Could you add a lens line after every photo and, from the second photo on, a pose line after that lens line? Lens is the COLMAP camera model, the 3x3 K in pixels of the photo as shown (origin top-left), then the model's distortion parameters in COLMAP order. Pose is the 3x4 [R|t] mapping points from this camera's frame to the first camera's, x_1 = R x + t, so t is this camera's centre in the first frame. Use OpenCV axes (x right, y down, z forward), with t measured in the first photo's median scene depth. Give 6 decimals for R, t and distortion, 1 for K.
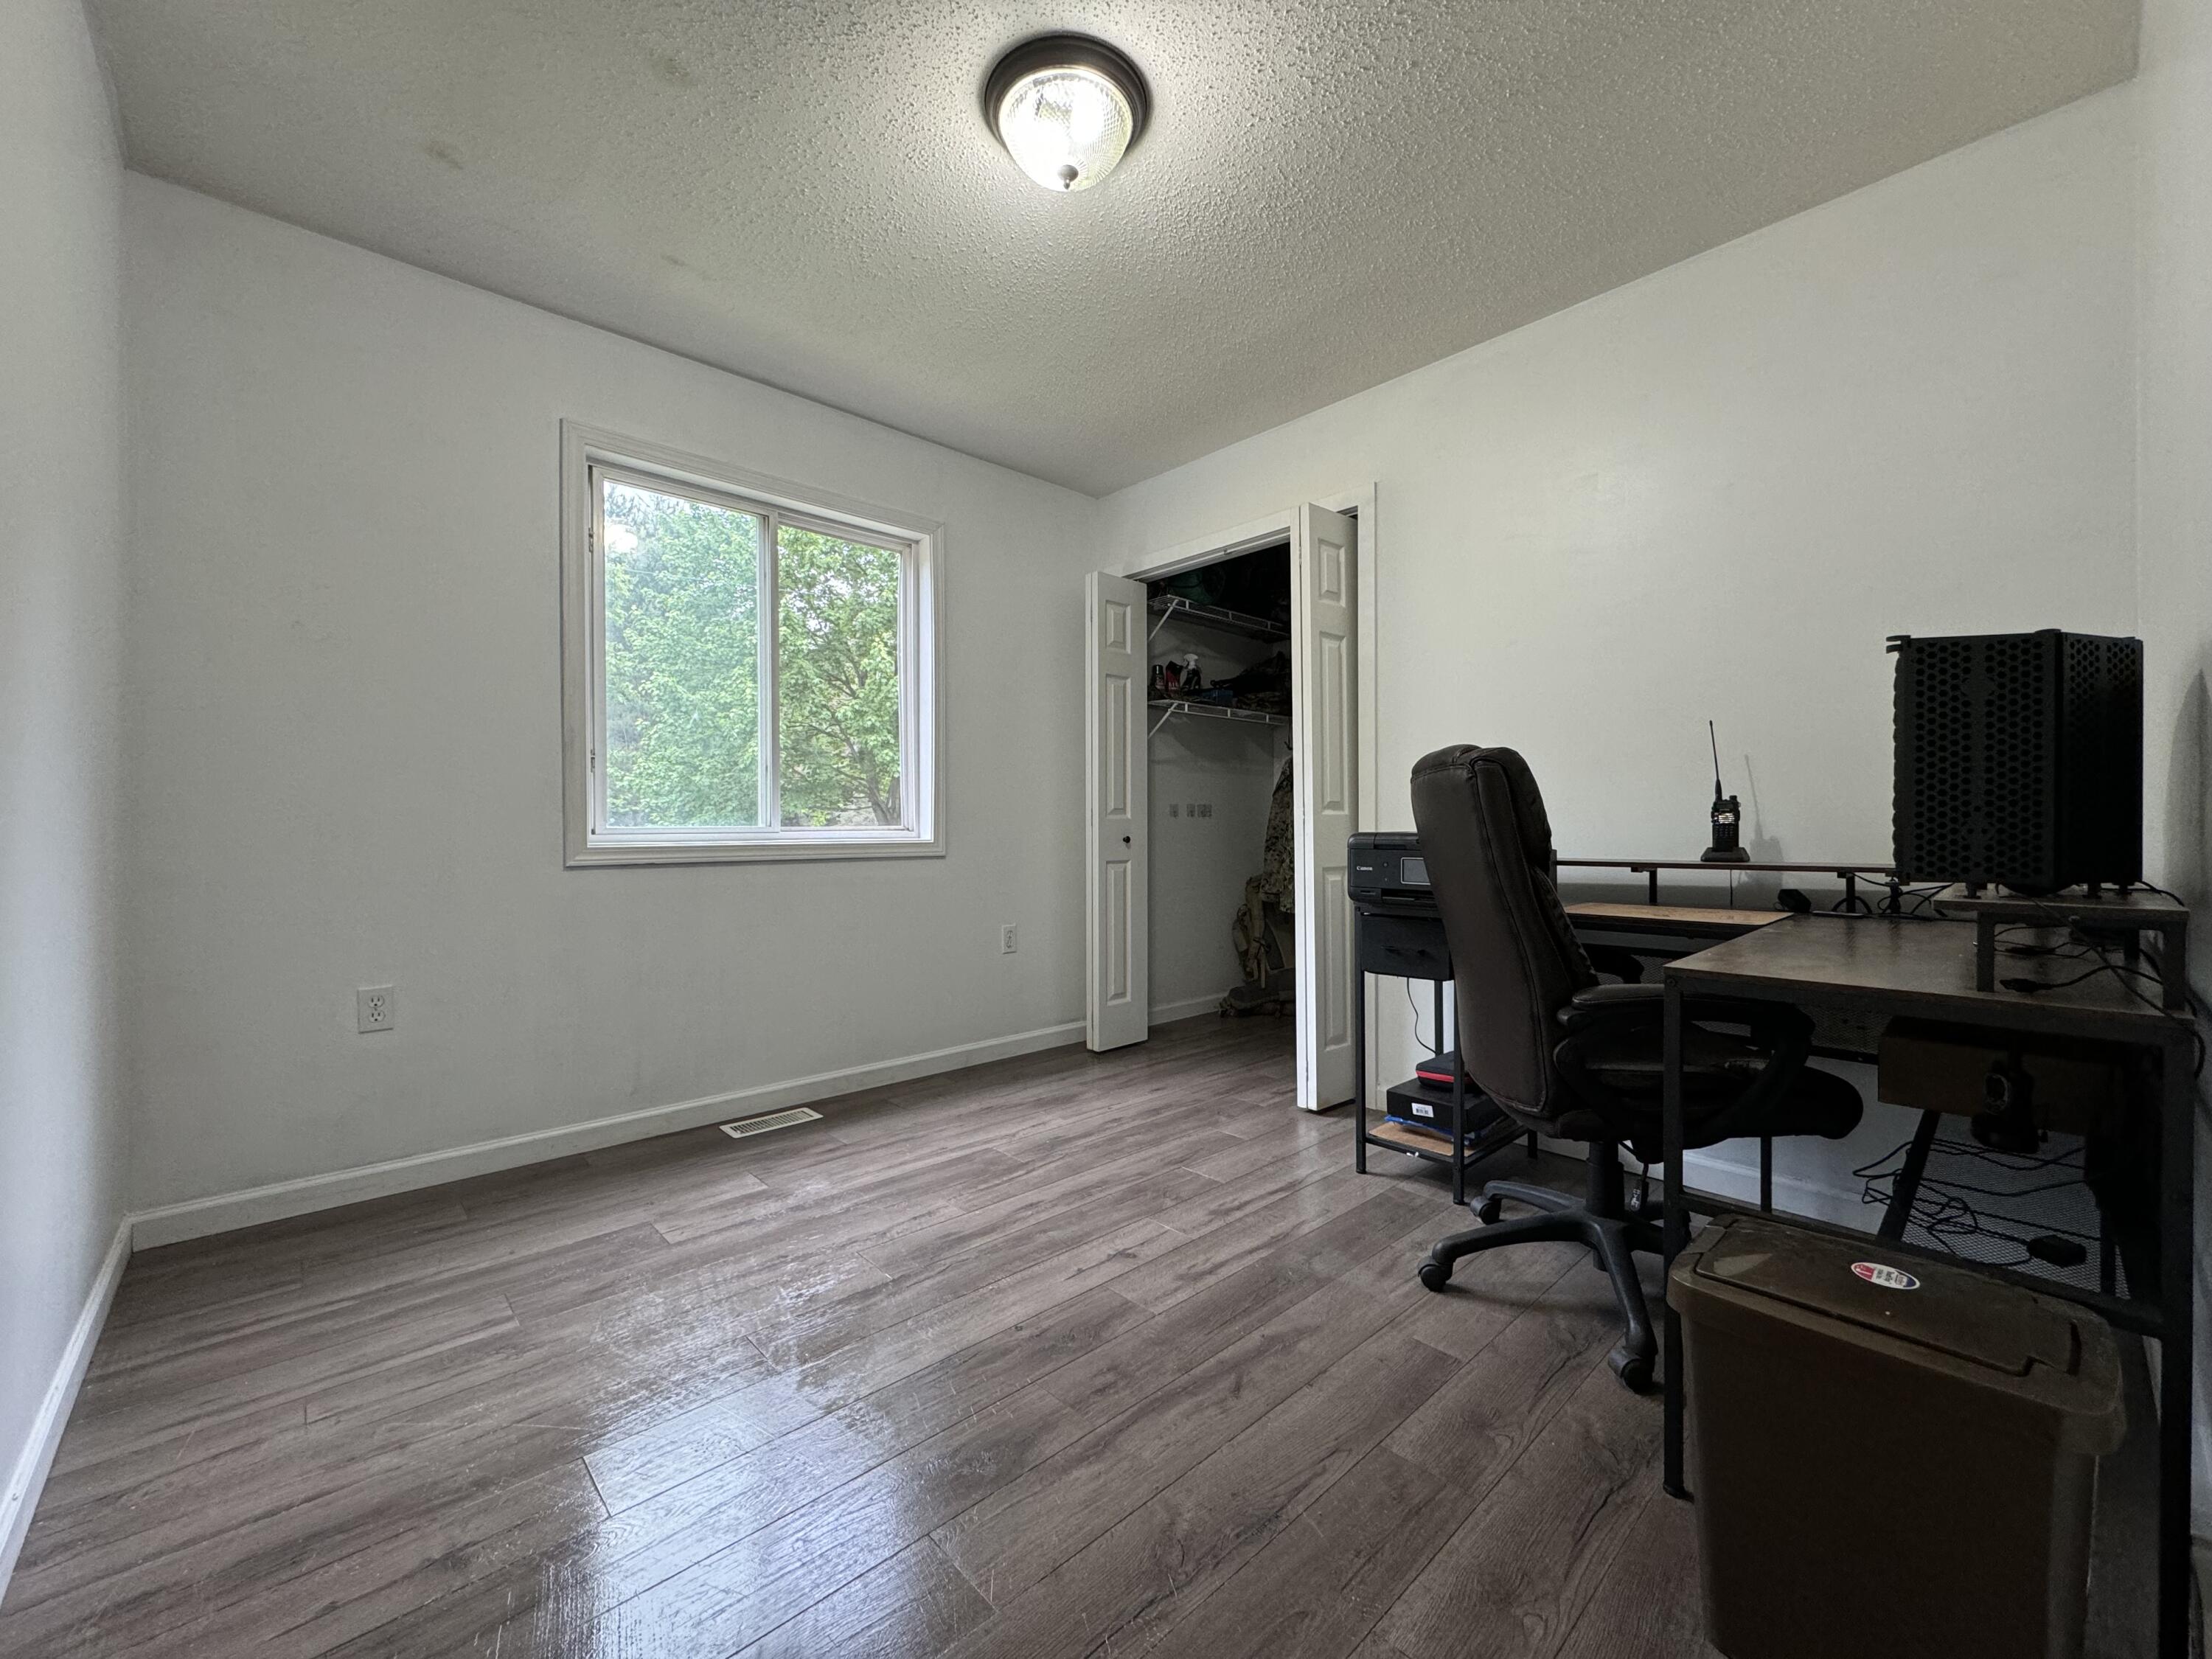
lens RADIAL K [[878.9, 0, 1106.0], [0, 878.9, 829.5], [0, 0, 1]] dist [-0.001680, -0.000199]
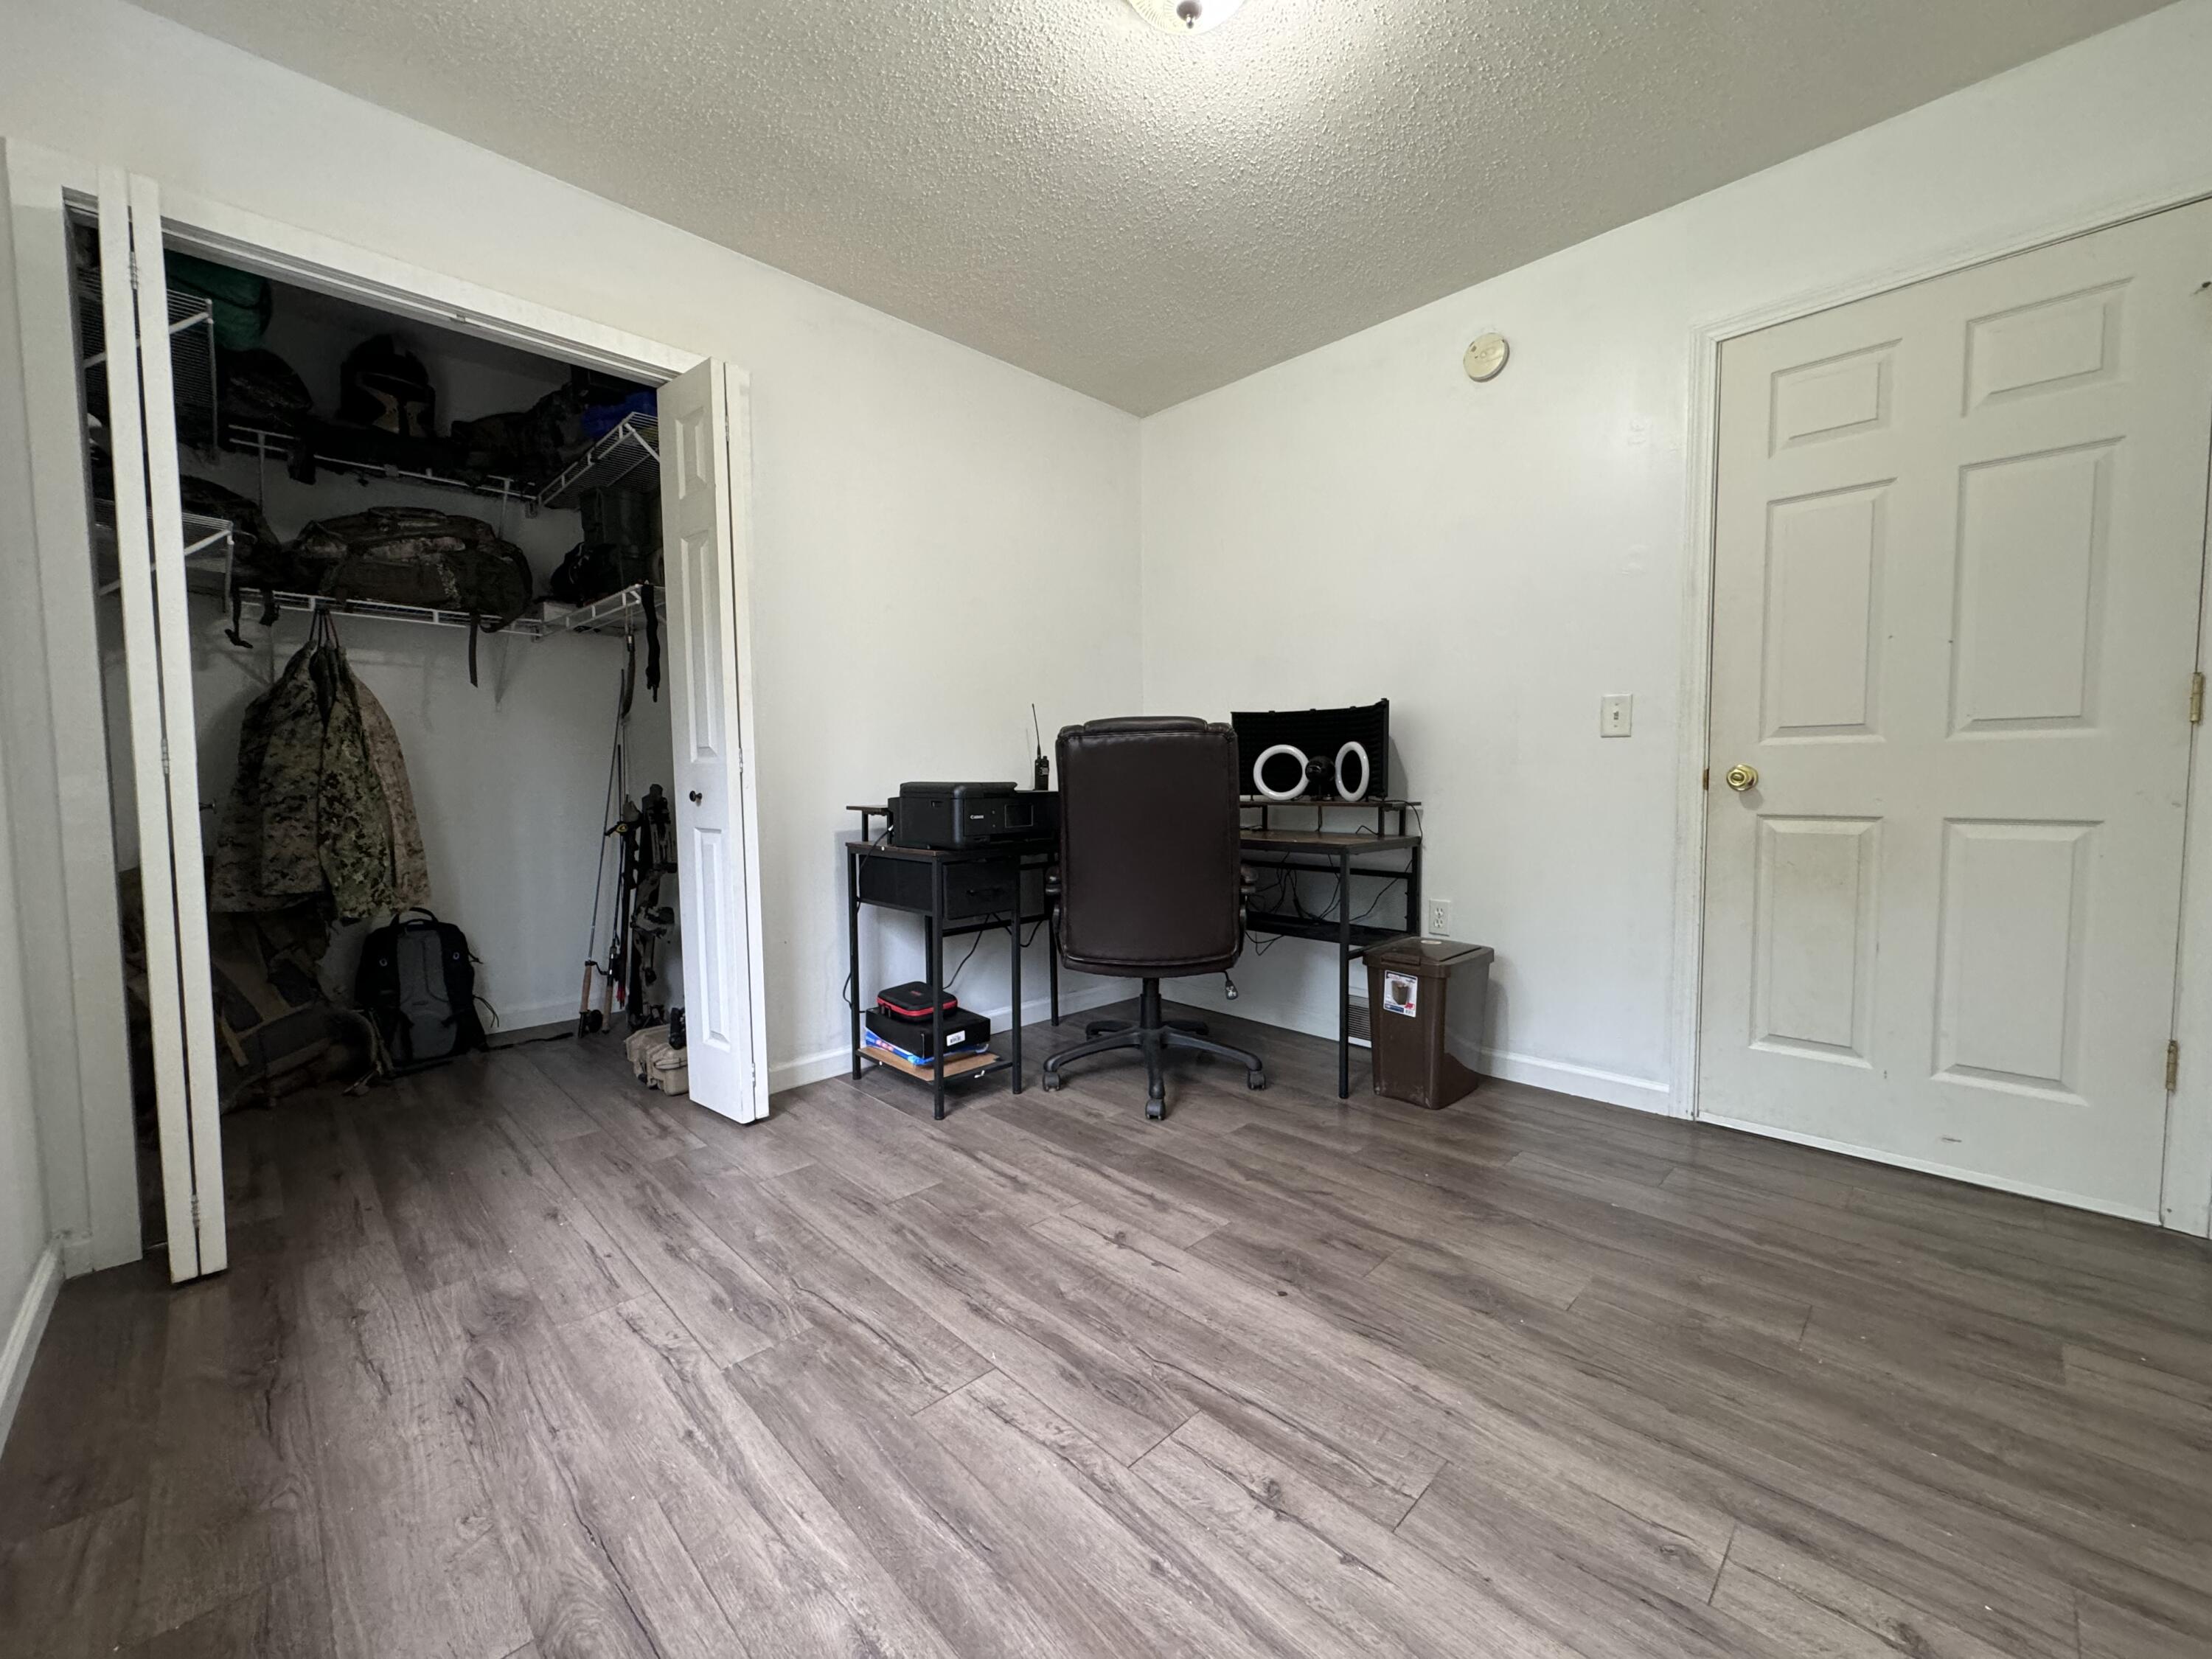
lens RADIAL K [[878.9, 0, 1106.0], [0, 878.9, 829.5], [0, 0, 1]] dist [-0.001680, -0.000199]
pose [[-0.030252, -0.058983, 0.997800, -0.759418], [0.006967, 0.998221, 0.059219, -0.000970], [-0.999518, 0.008743, -0.029787, 0.899254]]
